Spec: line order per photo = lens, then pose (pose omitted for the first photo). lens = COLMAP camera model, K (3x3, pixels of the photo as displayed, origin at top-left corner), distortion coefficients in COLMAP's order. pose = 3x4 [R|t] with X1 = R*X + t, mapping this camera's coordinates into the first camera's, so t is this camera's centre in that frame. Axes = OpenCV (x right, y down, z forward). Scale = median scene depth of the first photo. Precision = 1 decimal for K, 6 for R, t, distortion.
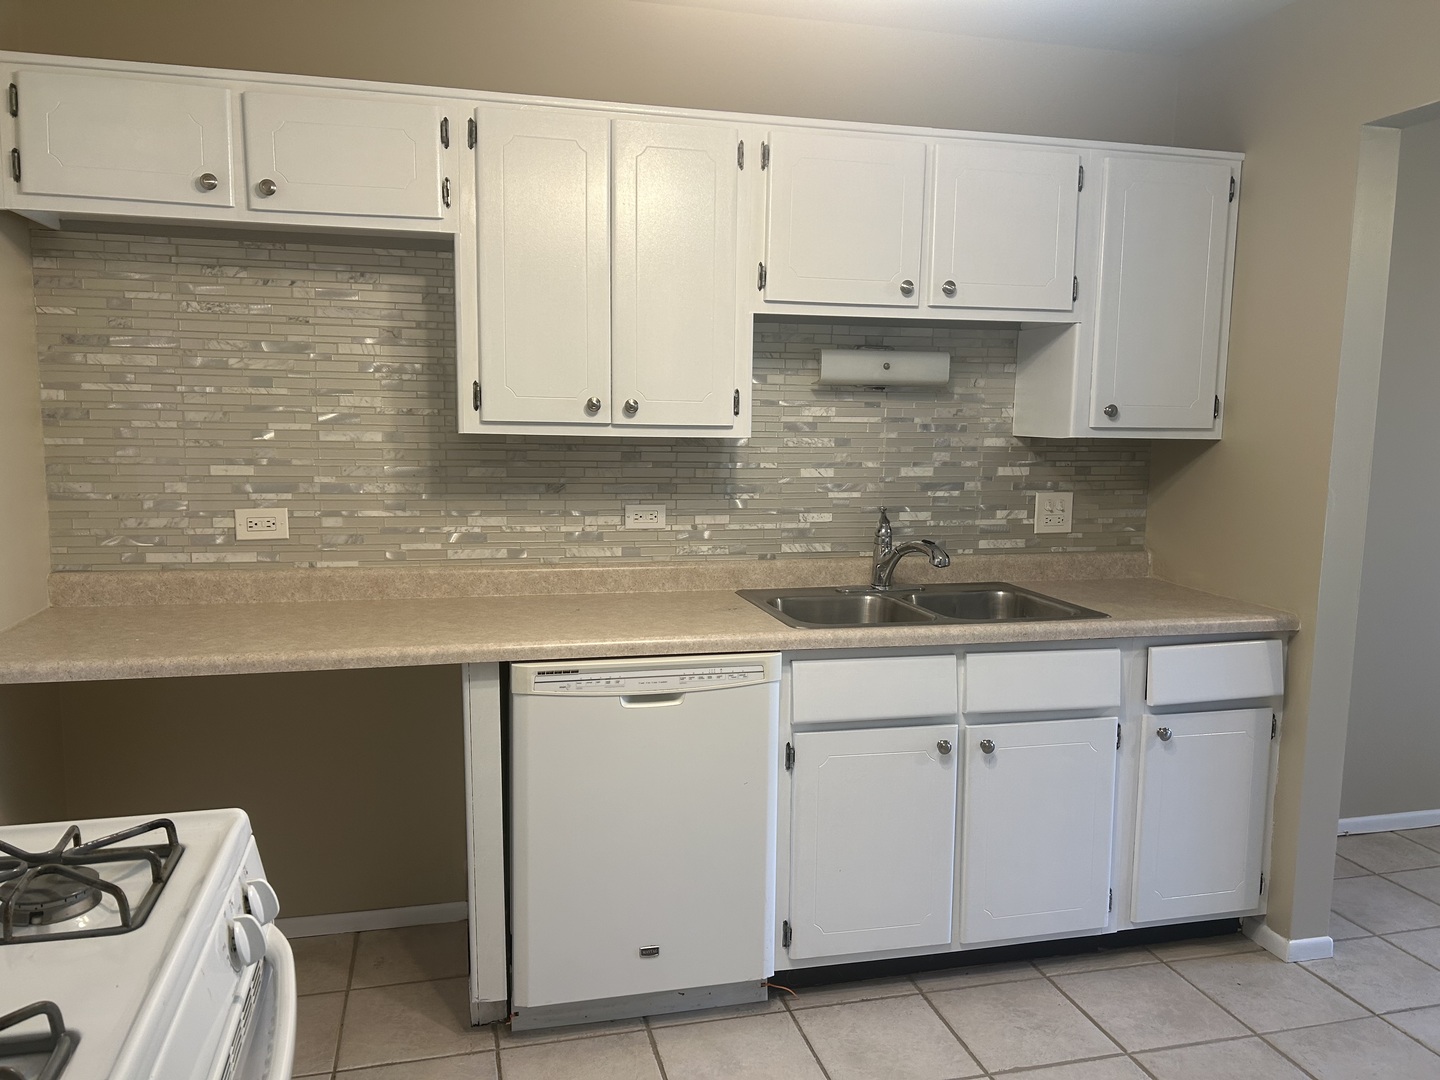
lens RADIAL K [[1097.5, 0, 734.0], [0, 1097.5, 544.9], [0, 0, 1]] dist [0.086802, -0.149159]
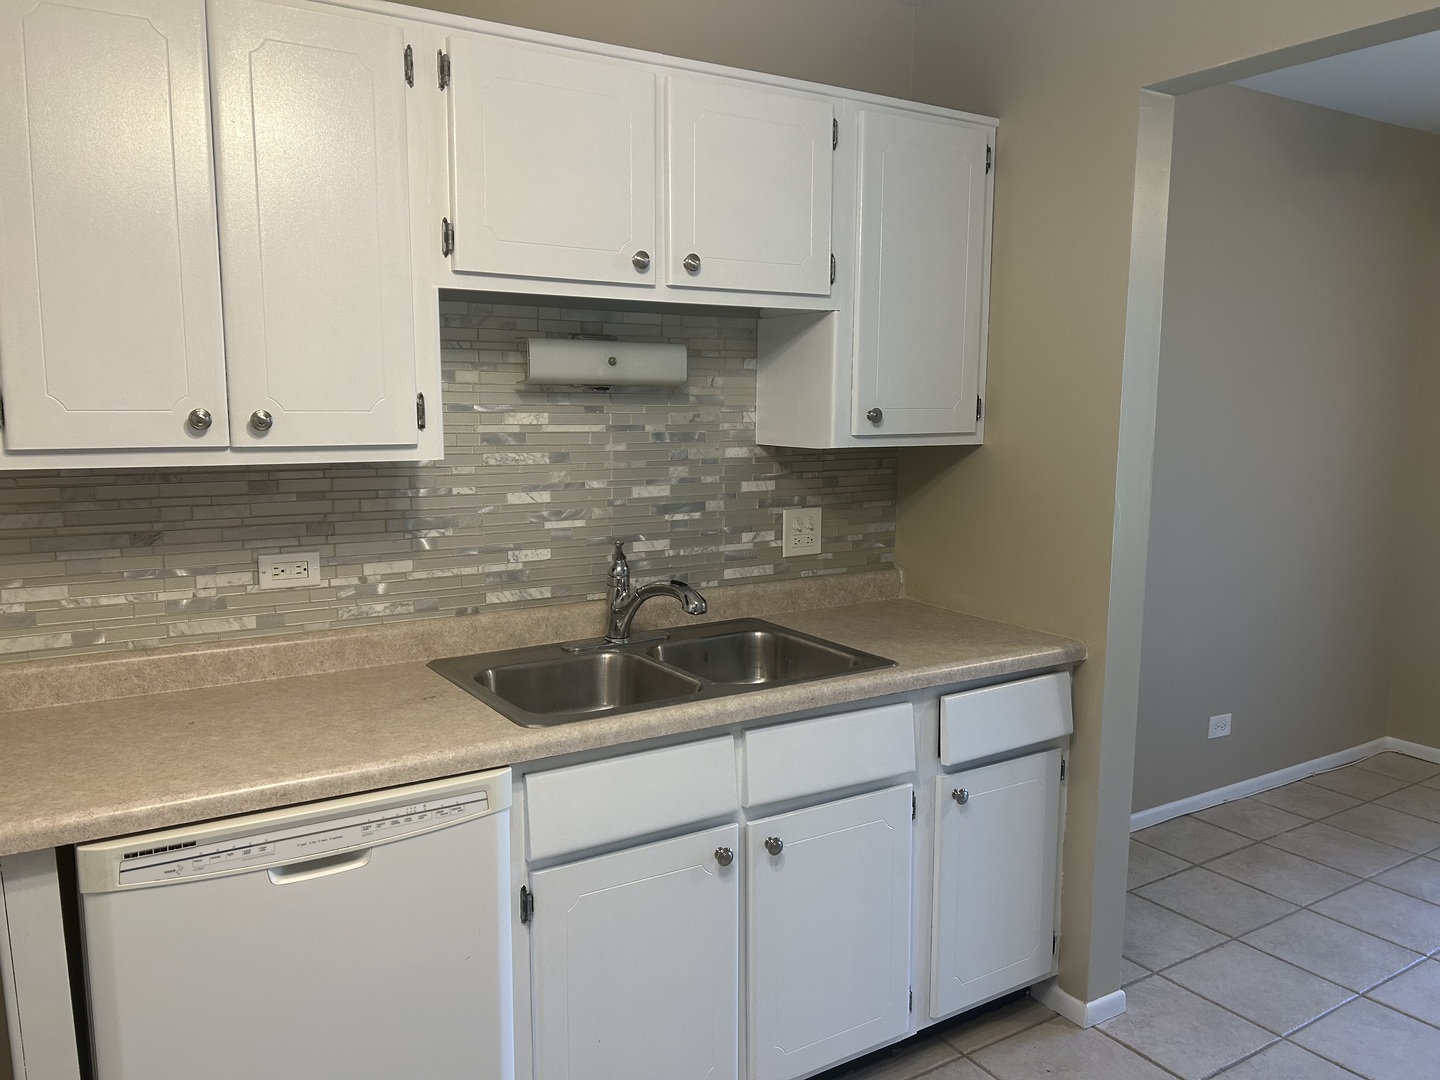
lens RADIAL K [[1097.5, 0, 734.0], [0, 1097.5, 544.9], [0, 0, 1]] dist [0.086802, -0.149159]
pose [[0.951961, -0.048991, 0.302276, -0.023769], [0.044849, 0.998781, 0.020633, -0.045041], [-0.302918, -0.006085, 0.952997, 0.231718]]
